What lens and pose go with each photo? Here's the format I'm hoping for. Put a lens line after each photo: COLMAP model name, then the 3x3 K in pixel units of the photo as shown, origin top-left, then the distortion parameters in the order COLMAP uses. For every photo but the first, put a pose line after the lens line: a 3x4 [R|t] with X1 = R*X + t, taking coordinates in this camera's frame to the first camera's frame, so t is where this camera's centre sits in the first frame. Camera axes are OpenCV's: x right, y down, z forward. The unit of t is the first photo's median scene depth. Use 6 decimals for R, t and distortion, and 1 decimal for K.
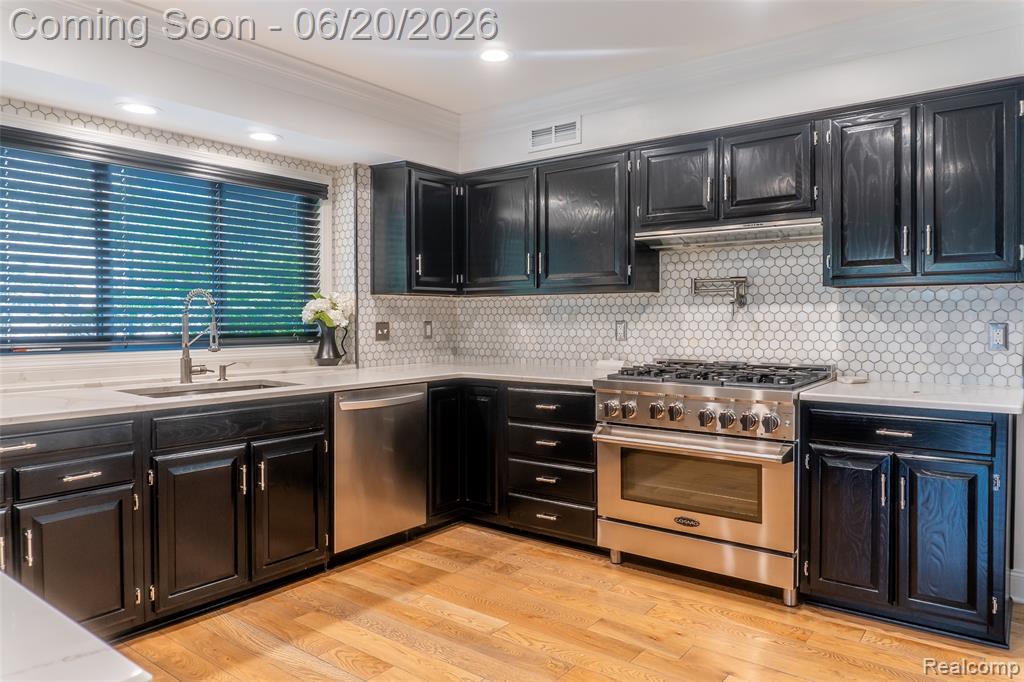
lens RADIAL K [[708.6, 0, 510.0], [0, 708.6, 338.5], [0, 0, 1]] dist [-0.018536, -0.001990]
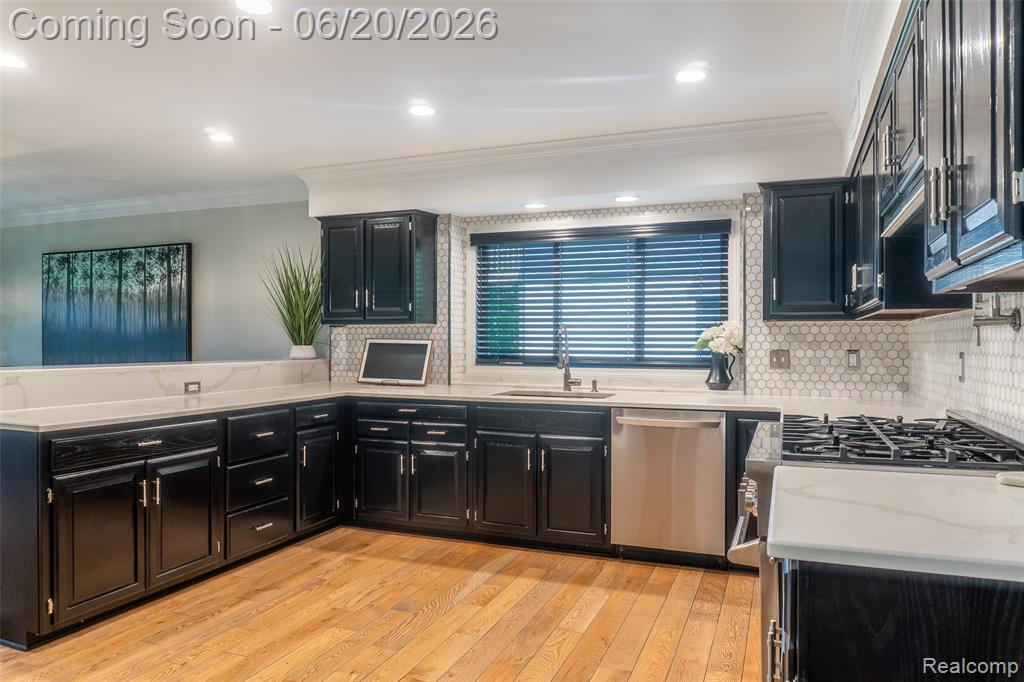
lens RADIAL K [[708.6, 0, 510.1], [0, 708.6, 350.1], [0, 0, 1]] dist [-0.018536, -0.001990]
pose [[0.248662, 0.012182, -0.968514, 0.807559], [-0.031516, 0.999493, 0.004480, -0.019031], [0.968078, 0.029409, 0.248920, 0.500064]]
